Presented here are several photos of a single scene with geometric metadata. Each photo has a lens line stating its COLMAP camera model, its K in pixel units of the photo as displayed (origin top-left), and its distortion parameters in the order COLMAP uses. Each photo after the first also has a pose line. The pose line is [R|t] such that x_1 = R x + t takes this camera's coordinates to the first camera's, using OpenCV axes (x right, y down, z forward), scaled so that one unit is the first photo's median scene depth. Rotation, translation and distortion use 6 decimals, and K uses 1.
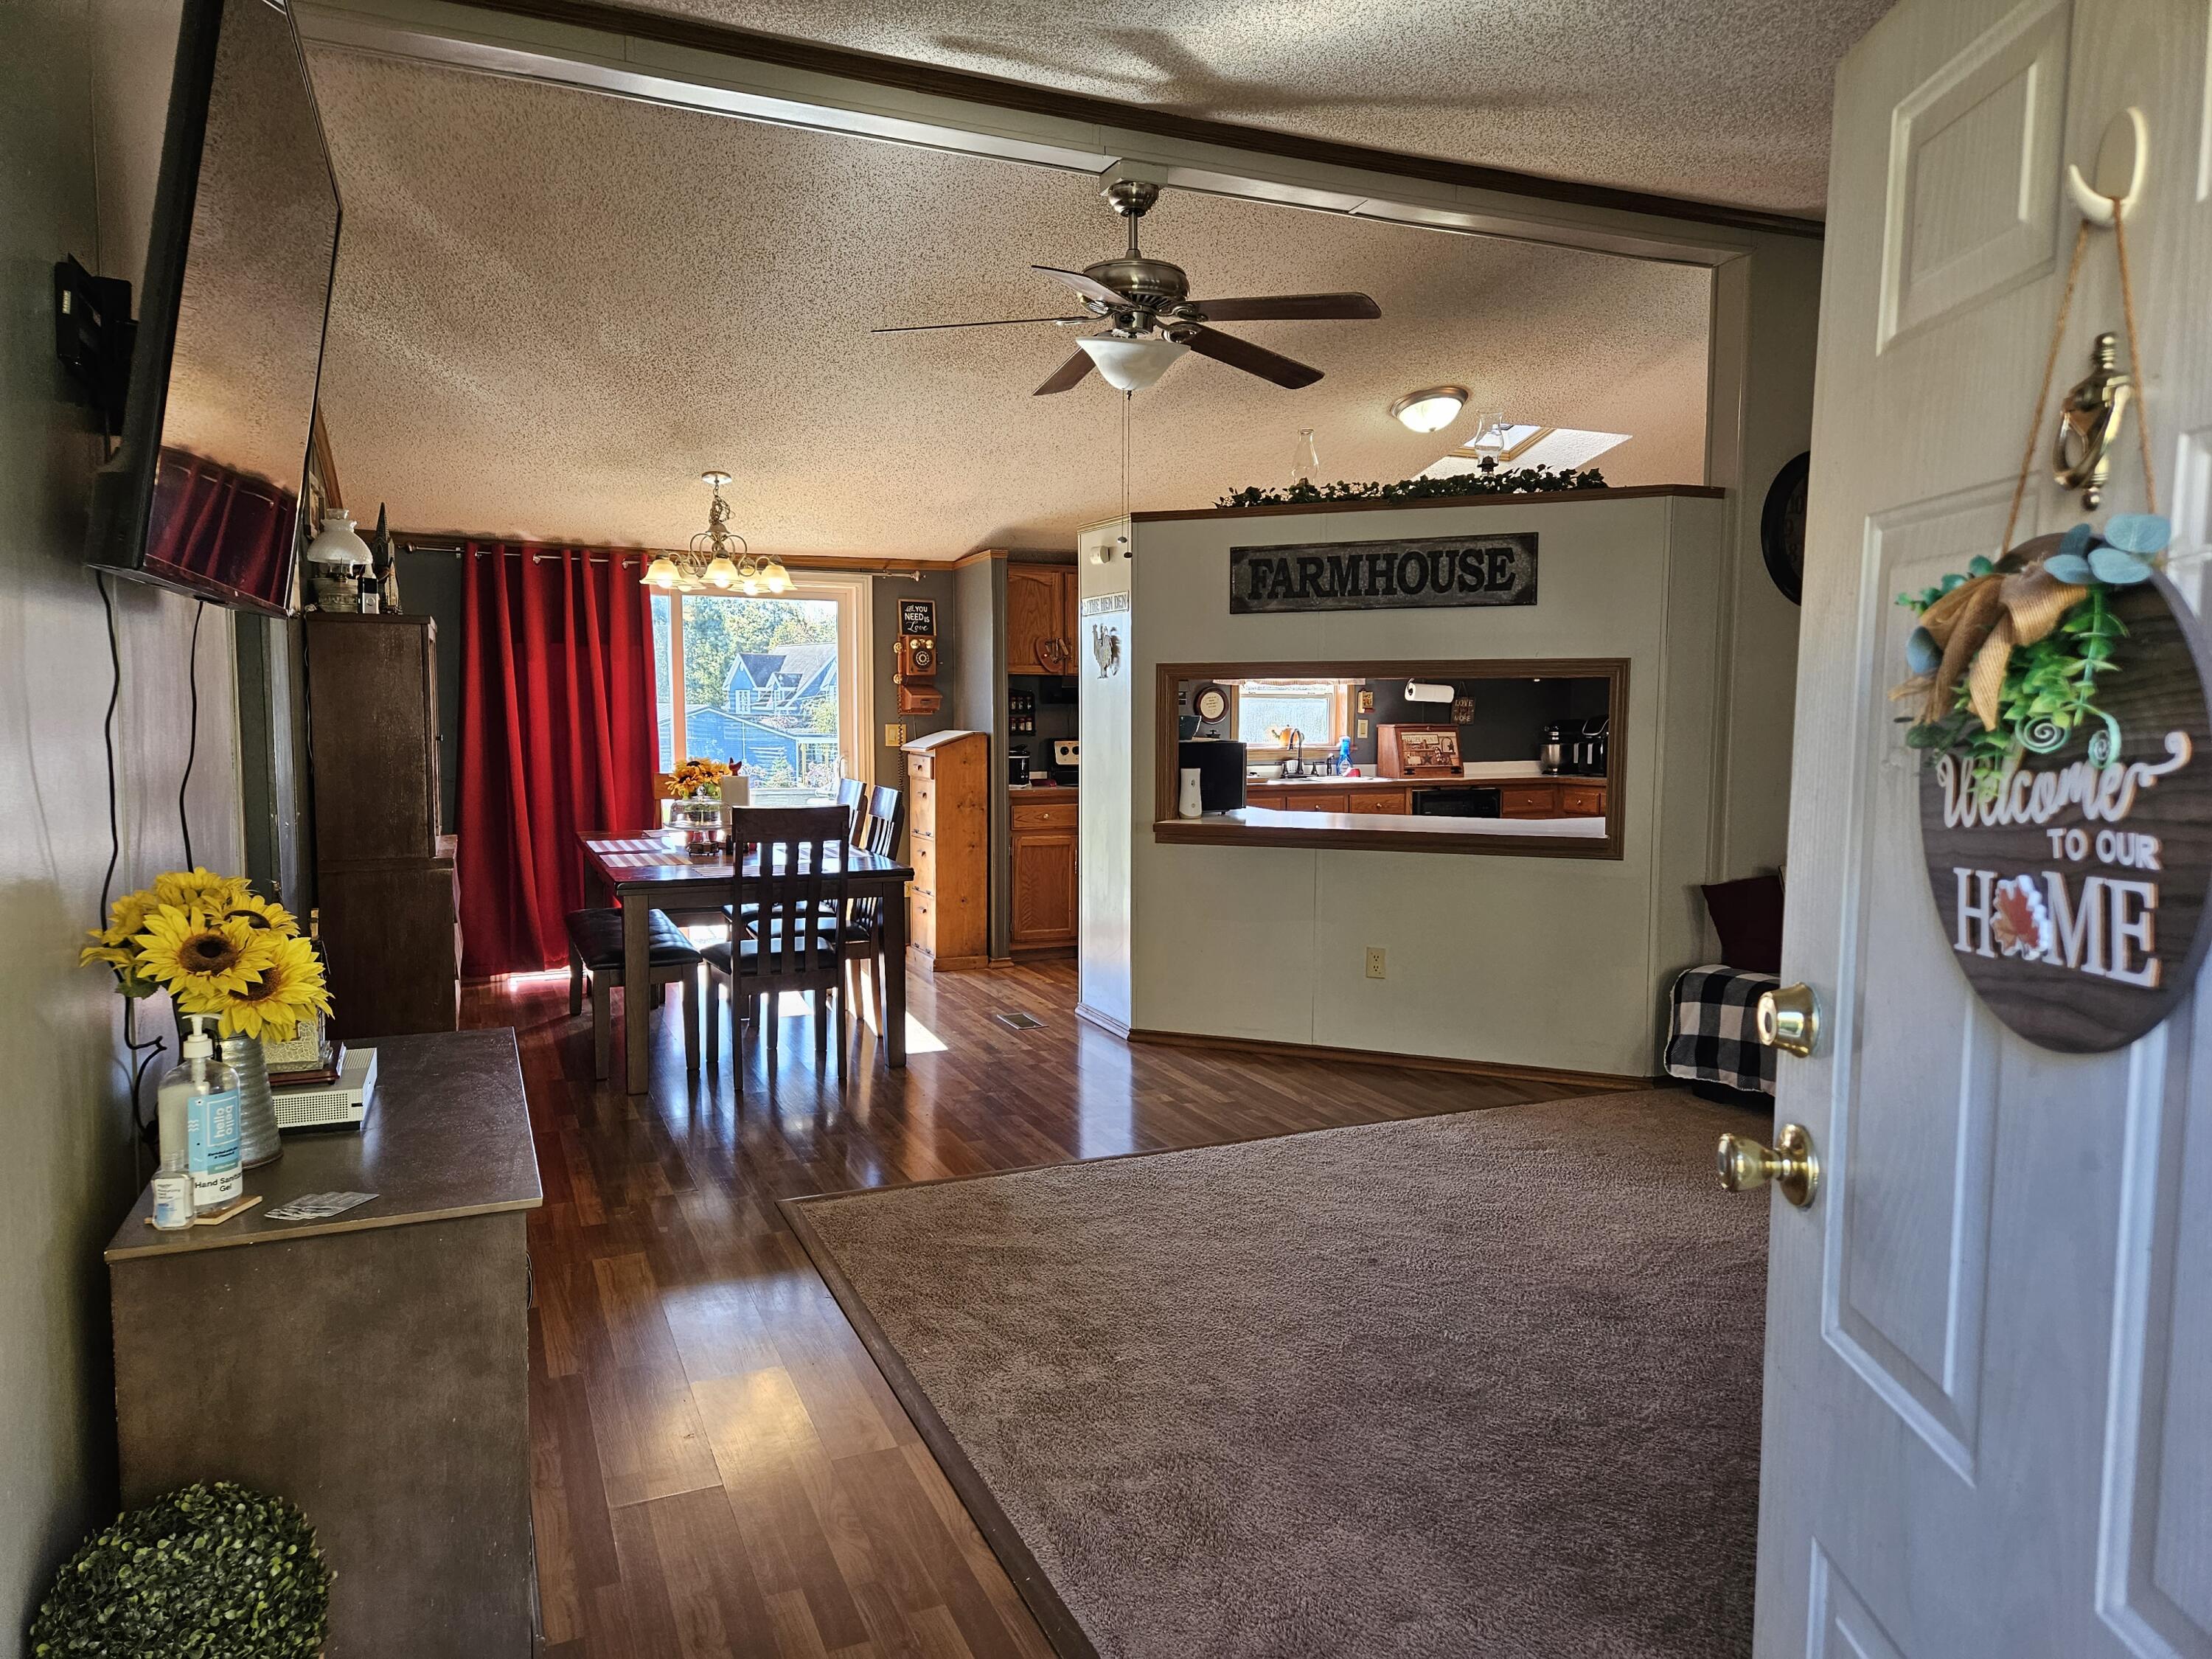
lens RADIAL K [[1484.2, 0, 1106.0], [0, 1484.2, 829.5], [0, 0, 1]] dist [0.082816, -0.076839]
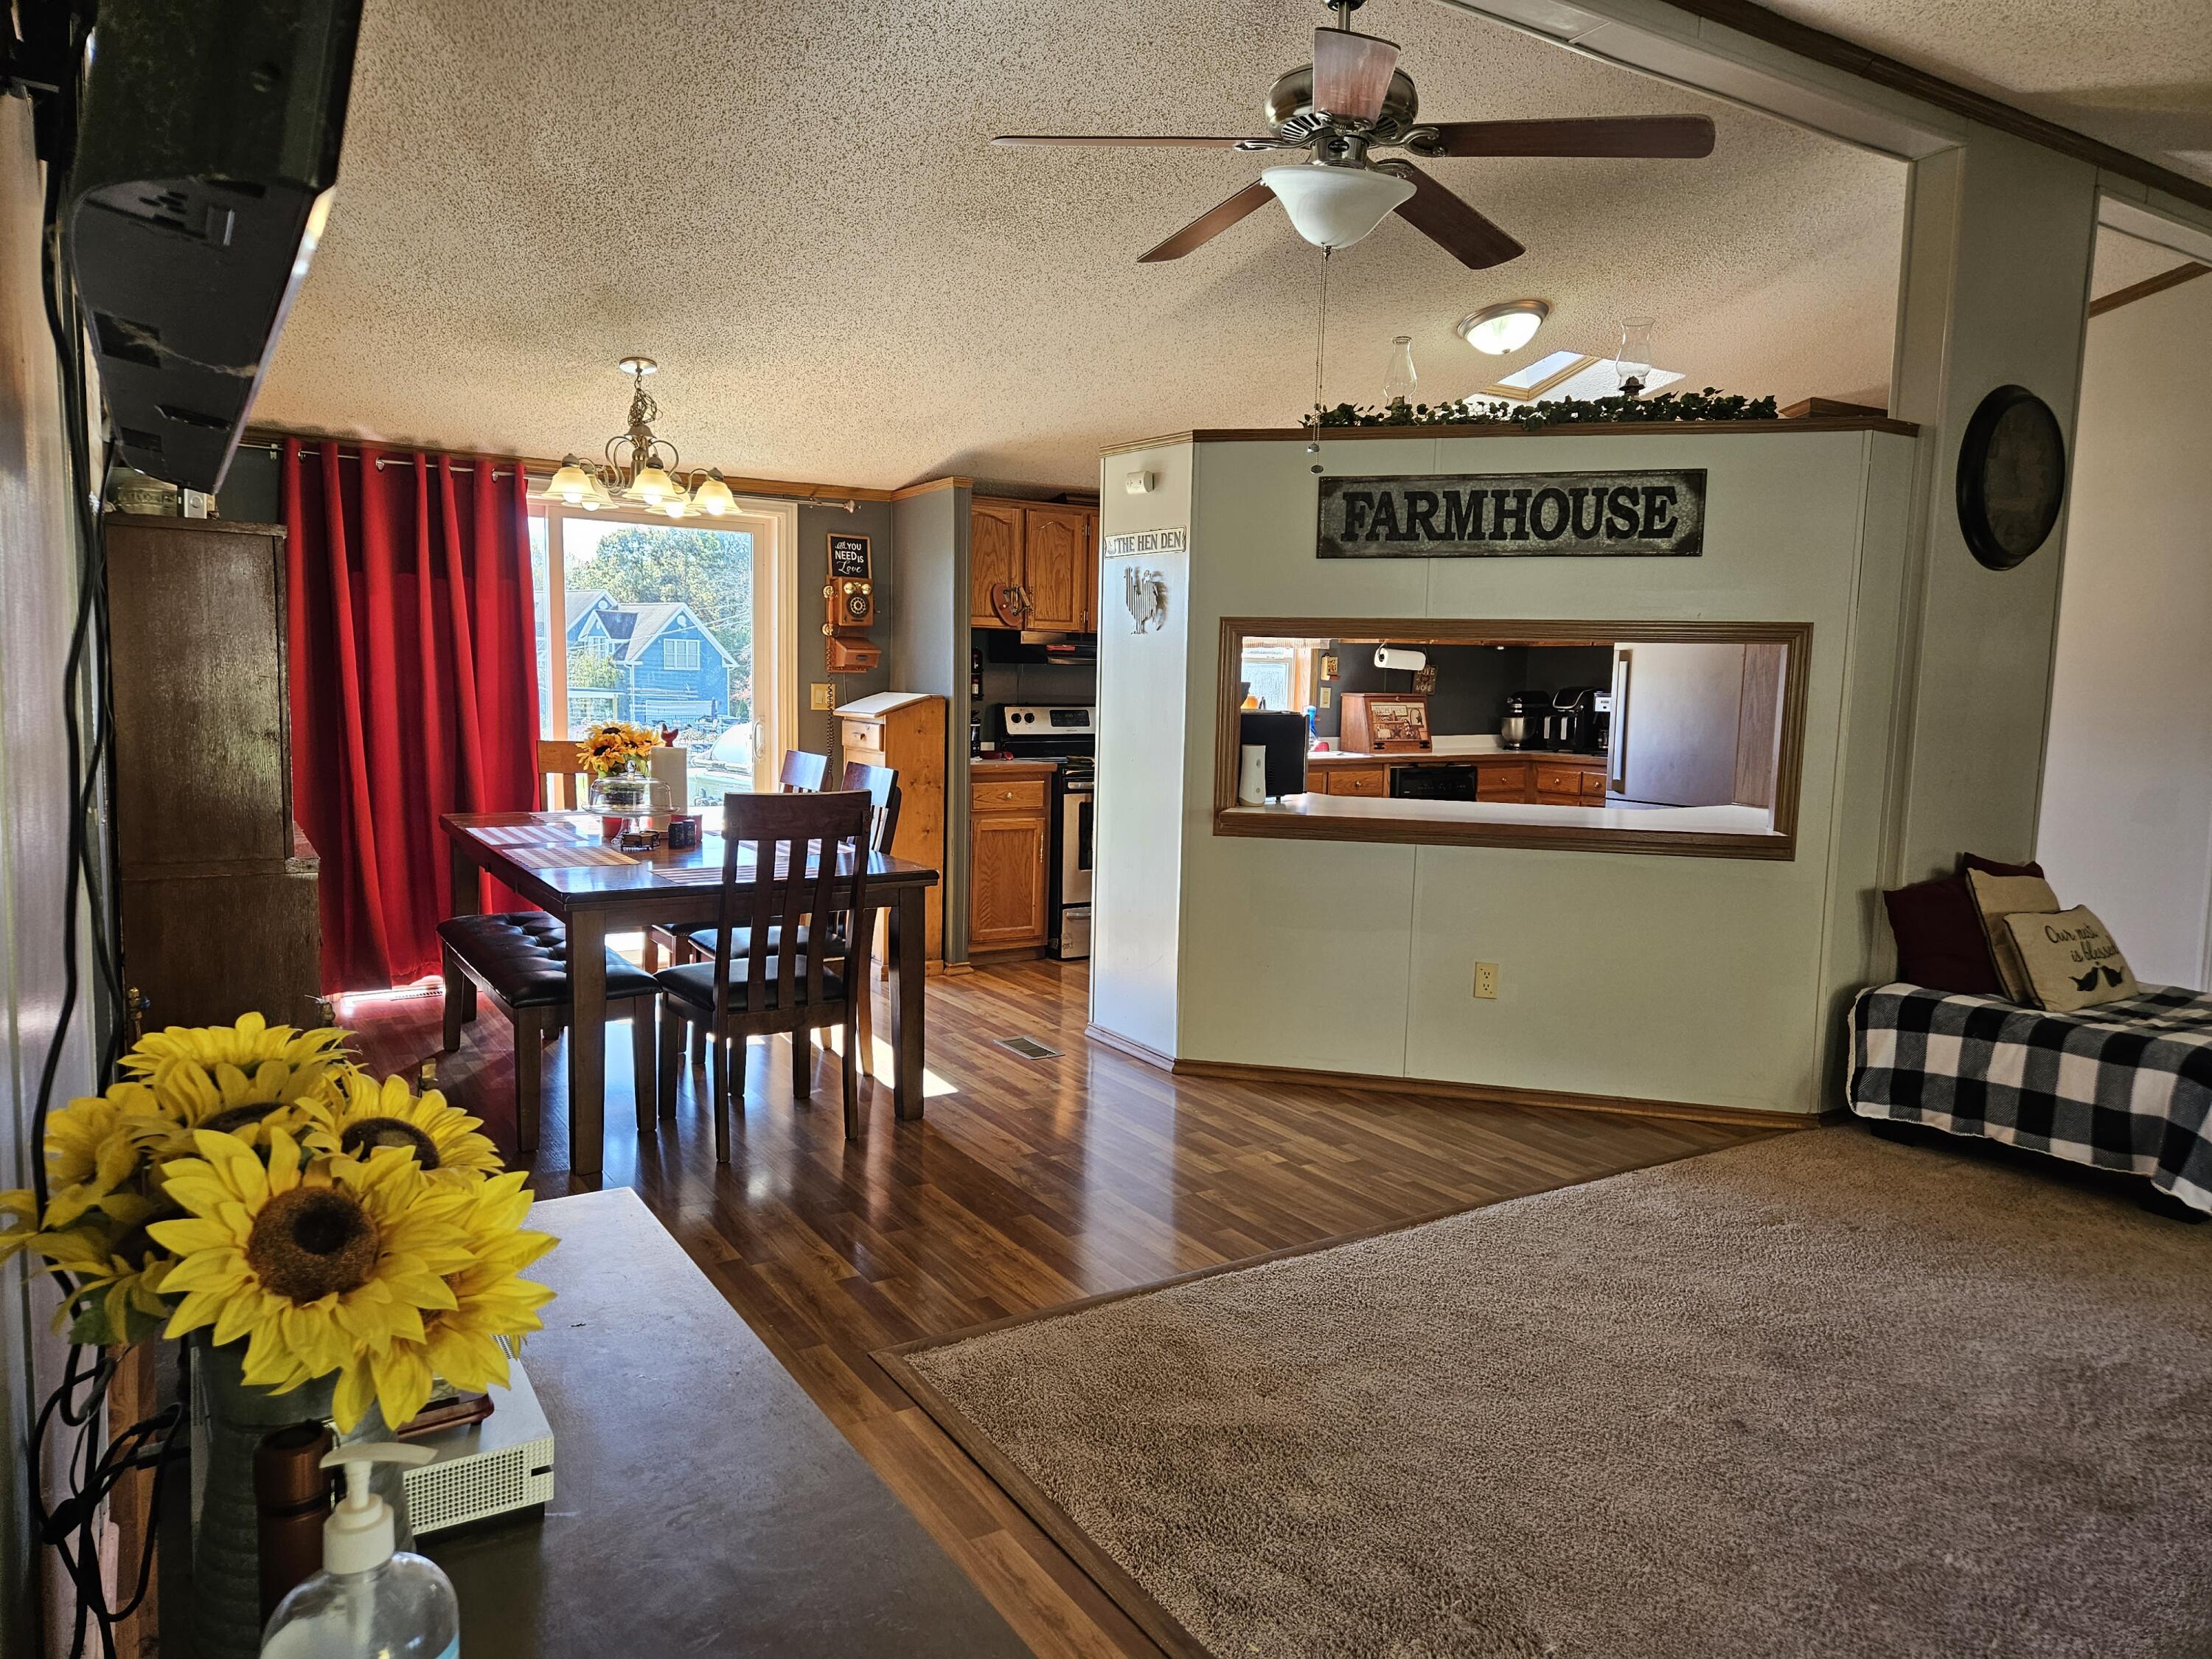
lens RADIAL K [[1484.2, 0, 1106.0], [0, 1484.2, 829.5], [0, 0, 1]] dist [0.082816, -0.076839]
pose [[0.987832, 0.002270, 0.155510, -0.160888], [-0.006260, 0.999663, 0.025177, -0.015355], [-0.155401, -0.025844, 0.987513, 0.202996]]
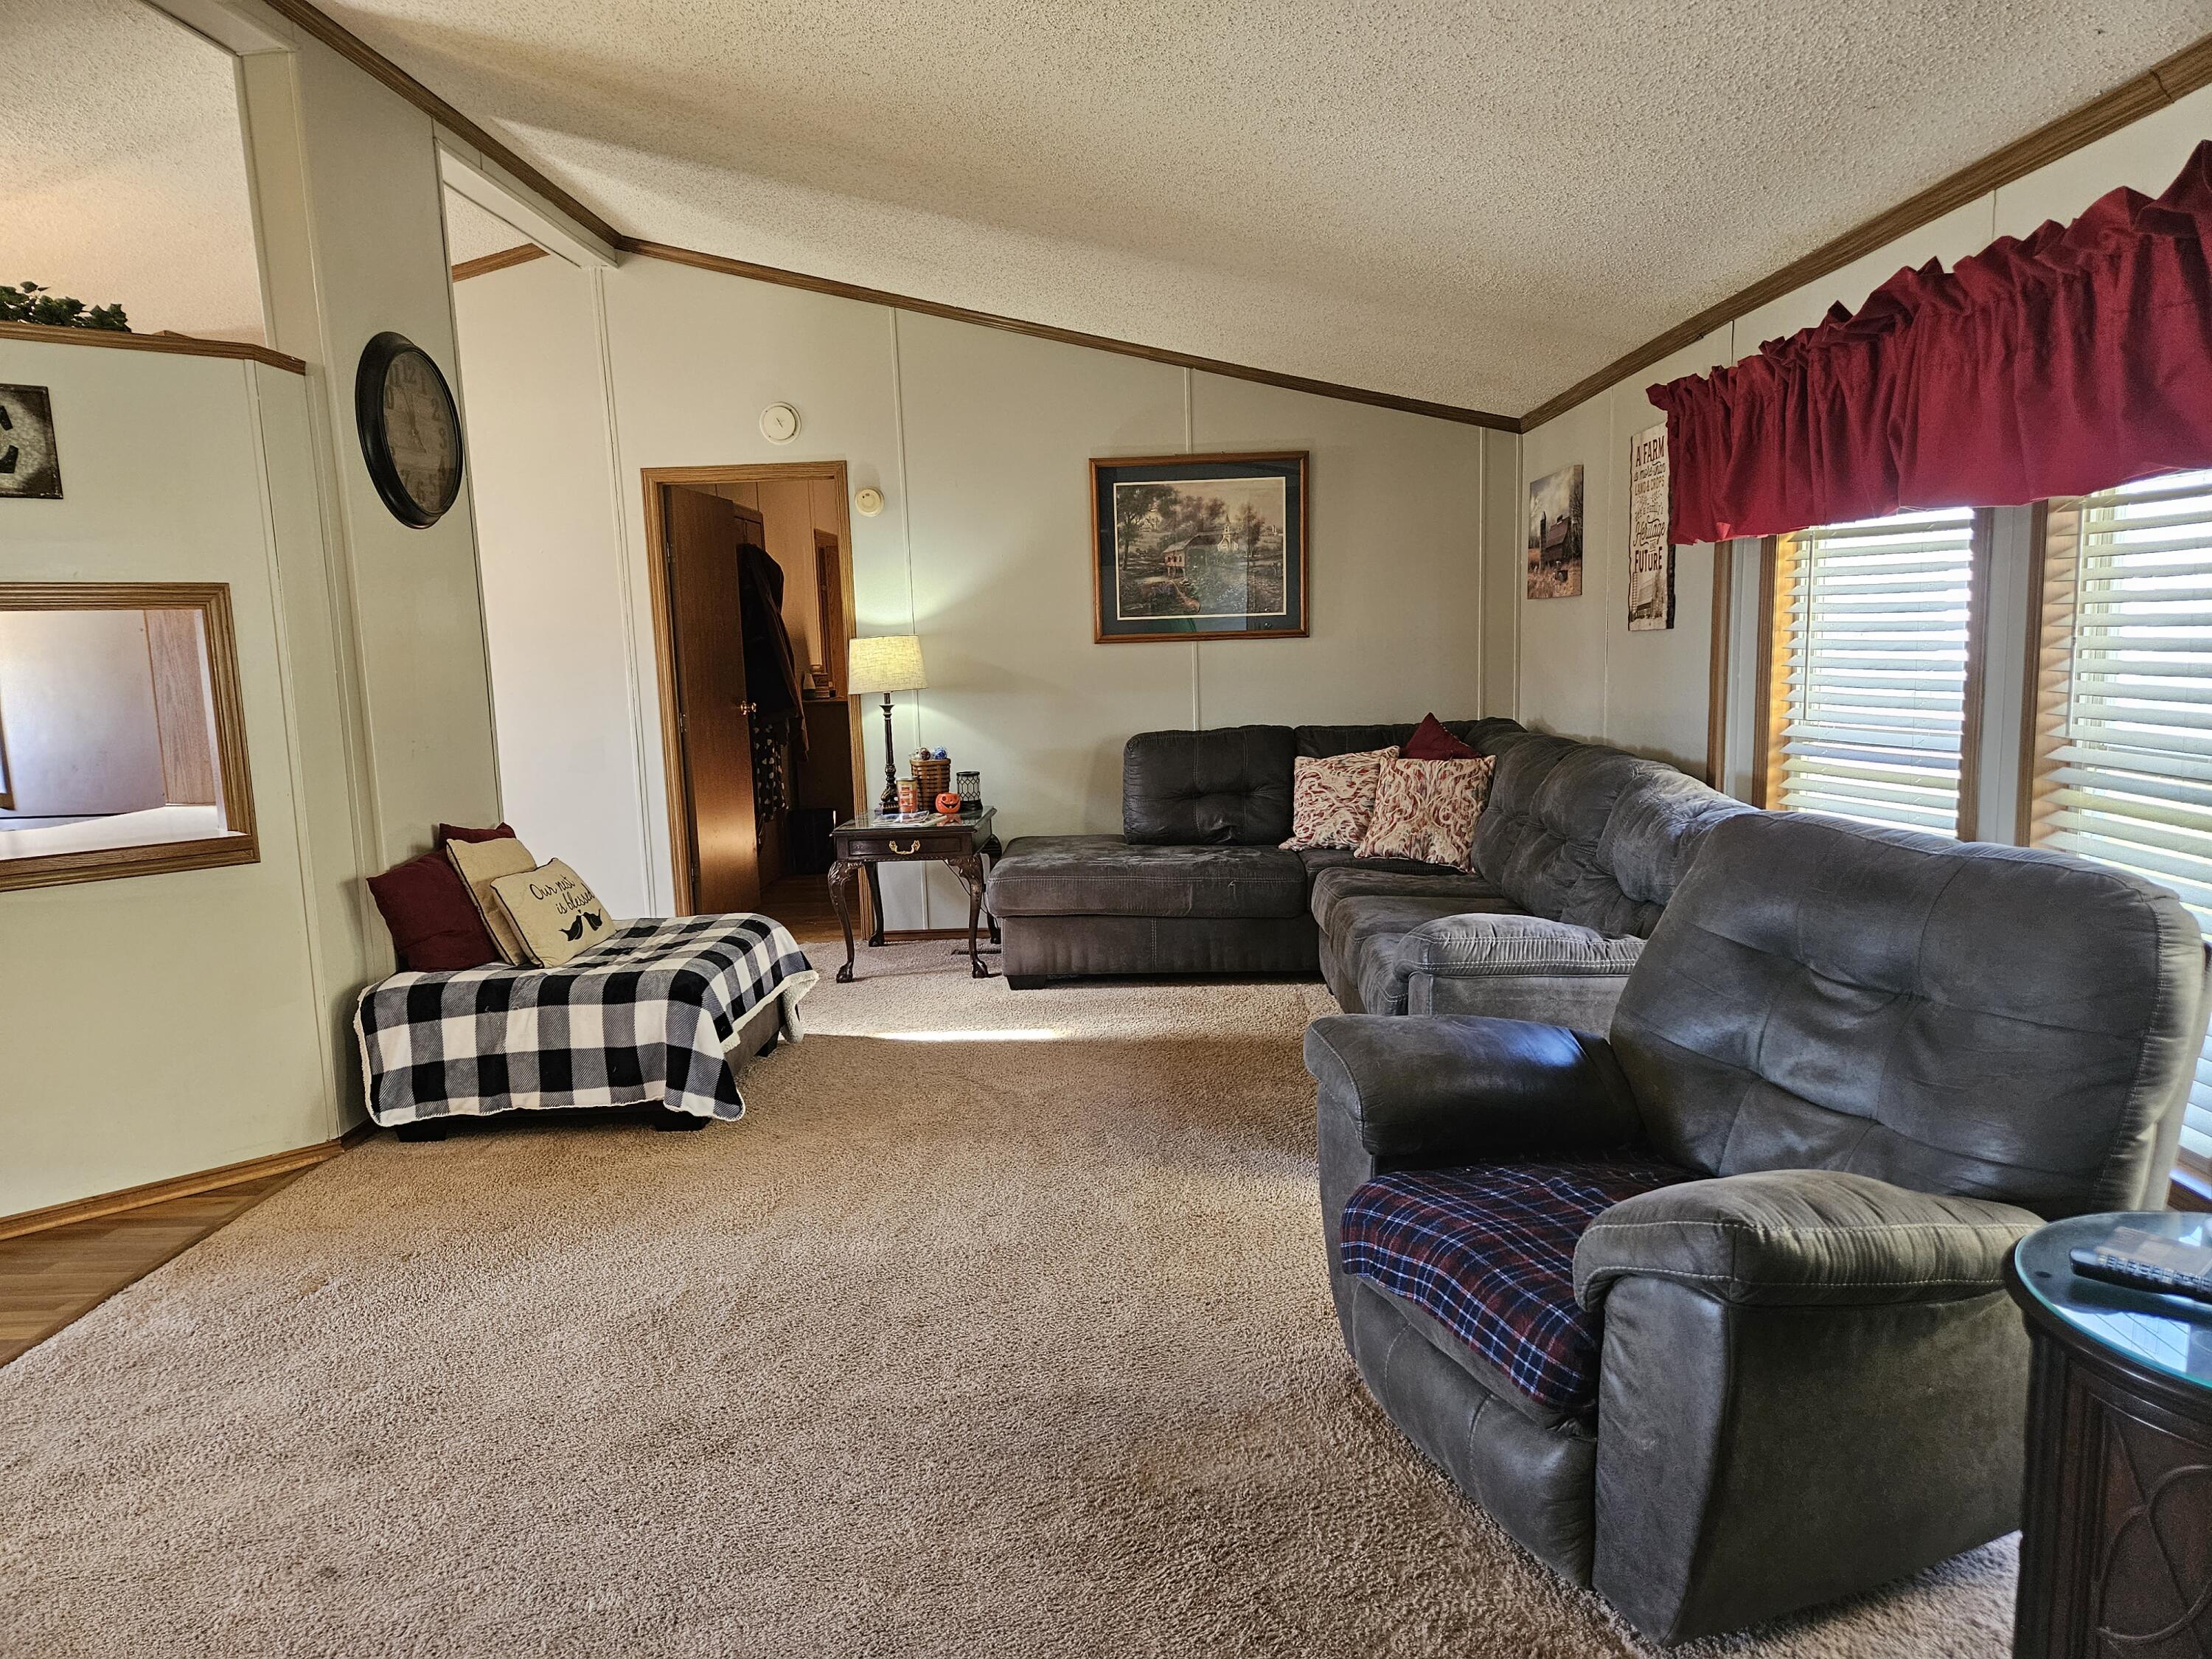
lens RADIAL K [[1478.8, 0, 1114.4], [0, 1478.8, 837.9], [0, 0, 1]] dist [0.065626, -0.051135]
pose [[0.430912, -0.139446, 0.891555, -0.117085], [0.110378, 0.988714, 0.101294, -0.017968], [-0.895618, 0.054759, 0.441441, 0.282426]]
